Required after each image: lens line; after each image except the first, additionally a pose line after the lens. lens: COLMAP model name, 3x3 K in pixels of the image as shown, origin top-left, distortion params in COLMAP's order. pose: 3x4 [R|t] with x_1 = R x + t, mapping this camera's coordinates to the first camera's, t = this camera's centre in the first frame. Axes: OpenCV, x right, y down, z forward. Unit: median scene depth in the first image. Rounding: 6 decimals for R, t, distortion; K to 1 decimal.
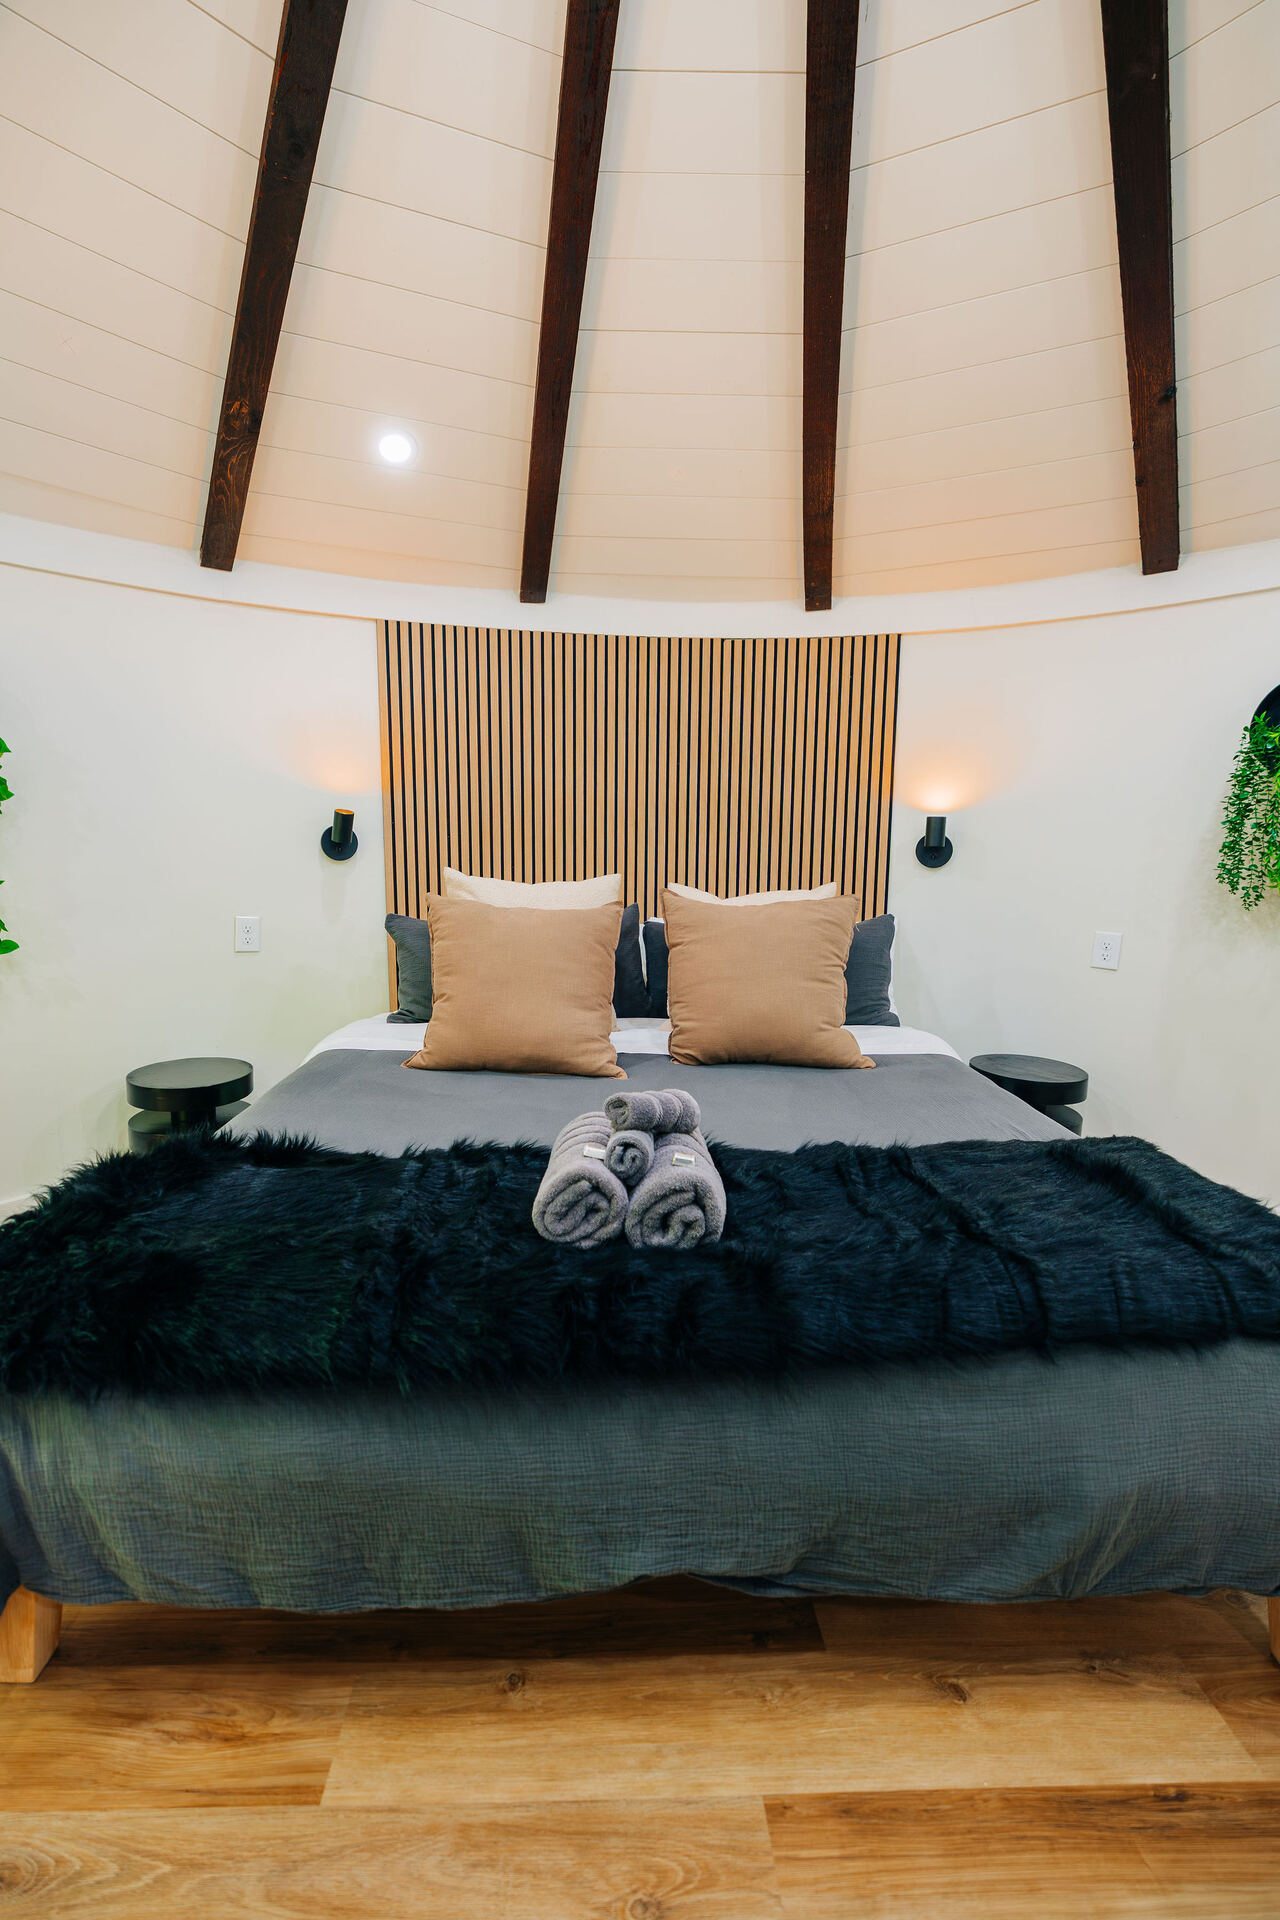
lens RADIAL K [[837.9, 0, 631.2], [0, 837.9, 969.0], [0, 0, 1]] dist [0.001426, 0.000138]
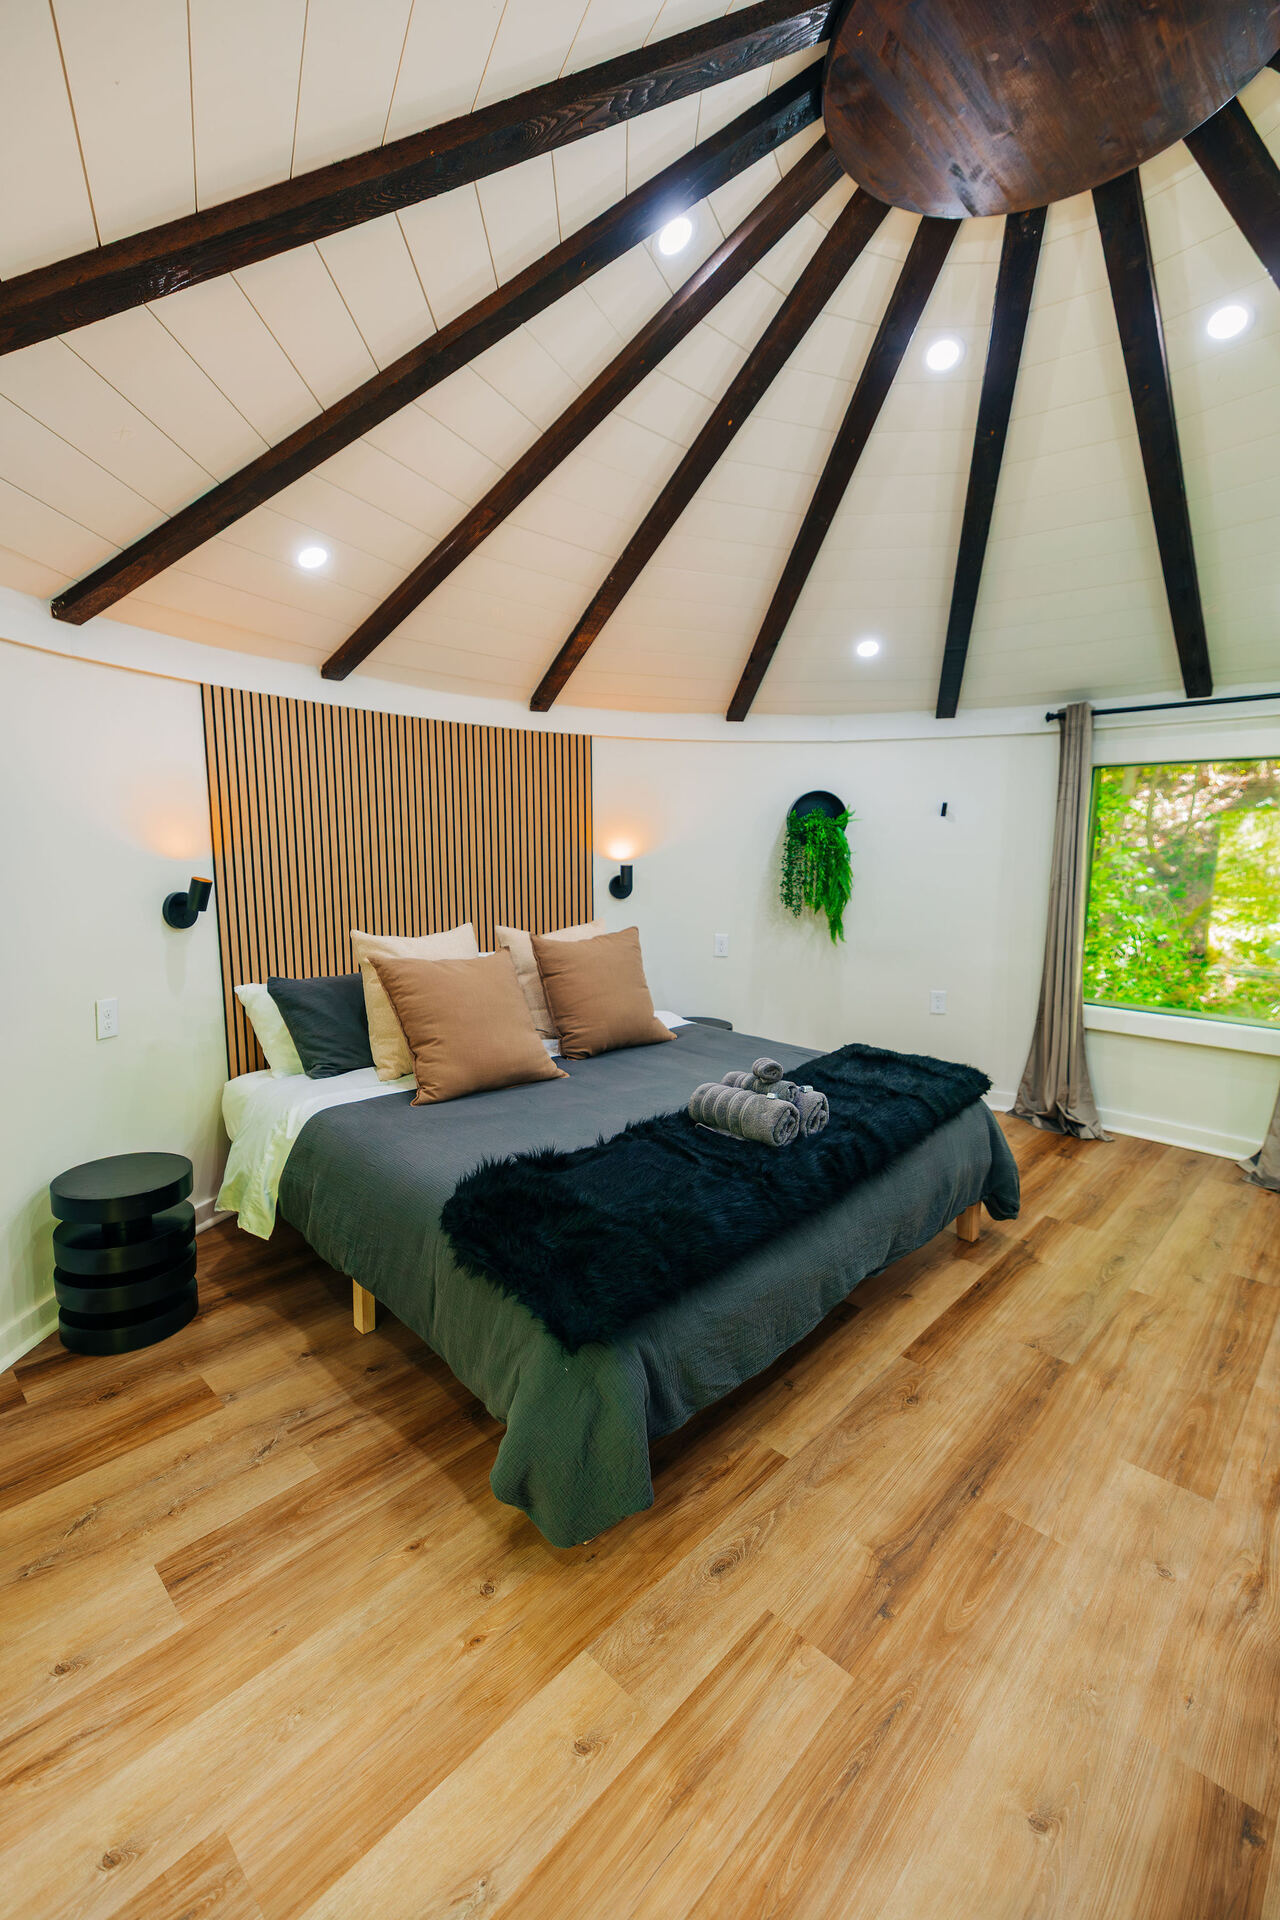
lens RADIAL K [[837.9, 0, 631.2], [0, 837.9, 969.0], [0, 0, 1]] dist [0.001426, 0.000138]
pose [[0.712428, -0.115834, 0.692119, -1.559413], [0.103161, 0.992855, 0.059978, -0.208634], [-0.694121, 0.028670, 0.719287, -0.116902]]
